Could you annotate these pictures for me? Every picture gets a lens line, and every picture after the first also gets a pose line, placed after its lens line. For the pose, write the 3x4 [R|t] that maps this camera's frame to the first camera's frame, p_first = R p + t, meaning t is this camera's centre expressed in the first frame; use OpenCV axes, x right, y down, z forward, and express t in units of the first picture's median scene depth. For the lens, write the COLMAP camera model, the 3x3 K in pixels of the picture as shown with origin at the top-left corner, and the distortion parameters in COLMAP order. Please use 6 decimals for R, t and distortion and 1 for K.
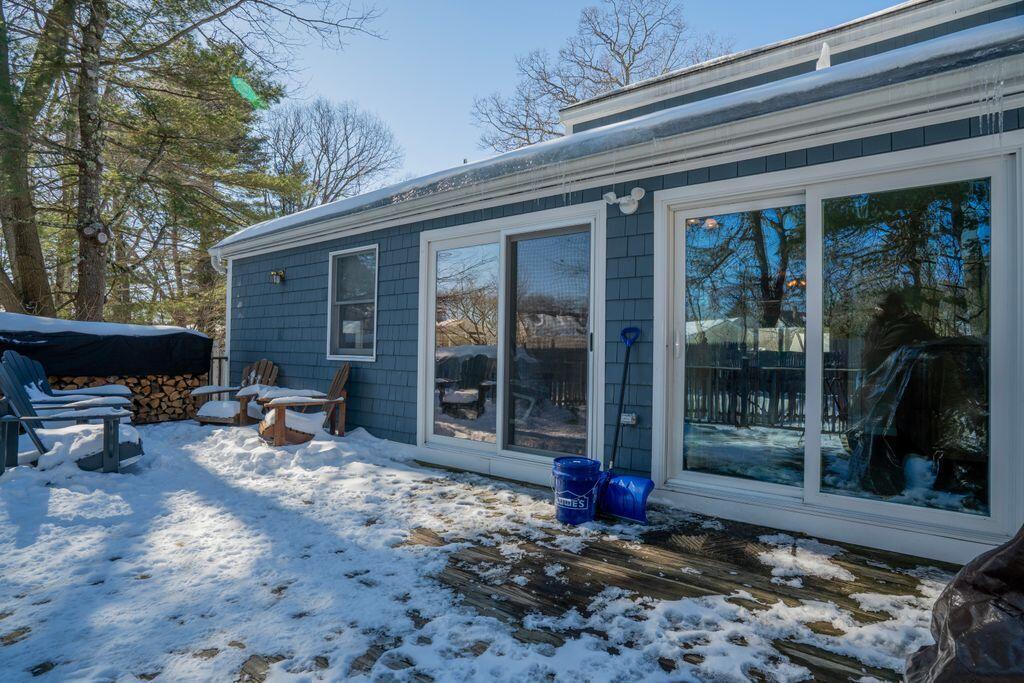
lens RADIAL K [[473.0, 0, 507.4], [0, 473.0, 344.7], [0, 0, 1]] dist [-0.011688, 0.000050]
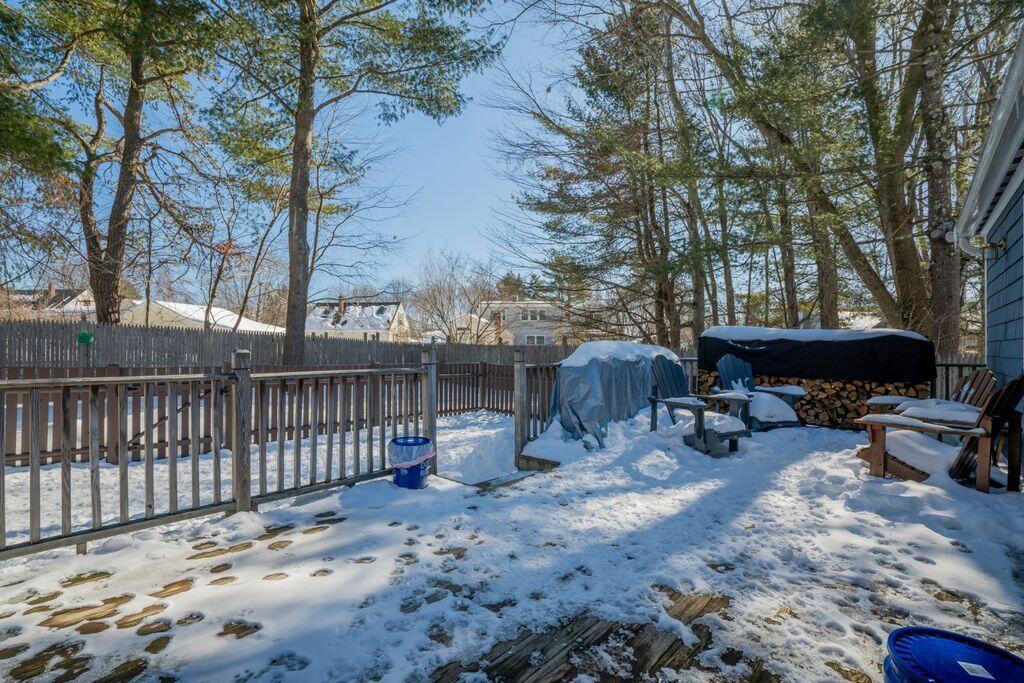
lens RADIAL K [[473.0, 0, 507.6], [0, 473.0, 345.4], [0, 0, 1]] dist [-0.011688, 0.000050]
pose [[-0.114051, -0.020706, -0.993259, 0.670118], [0.007338, 0.999738, -0.021683, 0.017709], [0.993448, -0.009761, -0.113869, 0.883588]]
